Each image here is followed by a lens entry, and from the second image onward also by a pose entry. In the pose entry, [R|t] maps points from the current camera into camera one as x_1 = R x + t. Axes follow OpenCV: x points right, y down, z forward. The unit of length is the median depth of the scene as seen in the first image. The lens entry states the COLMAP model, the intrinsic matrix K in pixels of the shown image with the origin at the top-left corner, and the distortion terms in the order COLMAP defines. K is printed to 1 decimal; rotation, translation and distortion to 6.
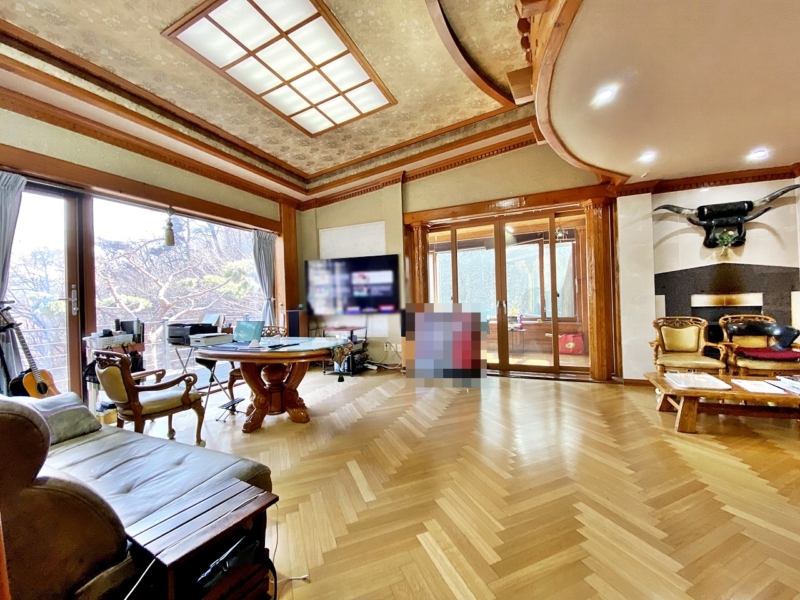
lens RADIAL K [[324.0, 0, 394.7], [0, 324.0, 304.3], [0, 0, 1]] dist [-0.030338, -0.001658]
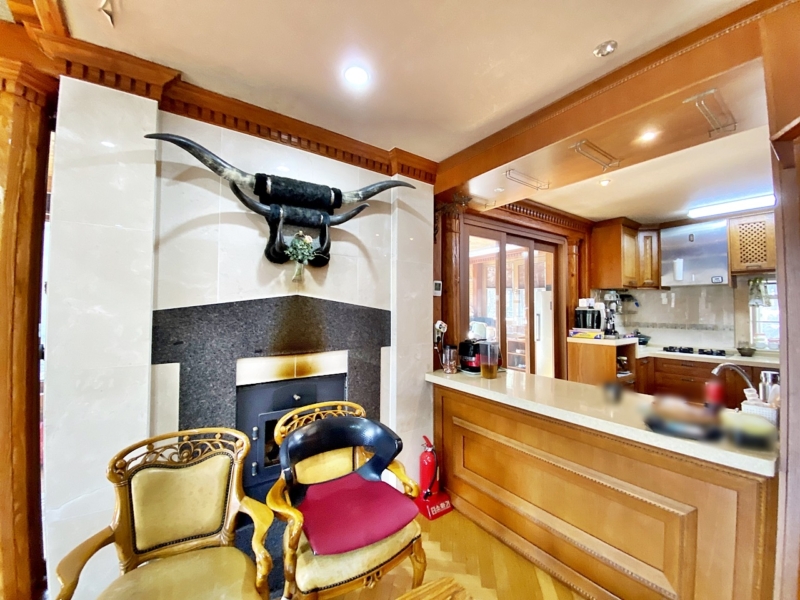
lens RADIAL K [[324.0, 0, 399.3], [0, 324.0, 301.2], [0, 0, 1]] dist [-0.030338, -0.001658]
pose [[0.512239, 0.053478, 0.857176, 0.686047], [-0.019385, 0.998525, -0.050712, -0.099309], [-0.858624, 0.009361, 0.512520, 0.581102]]
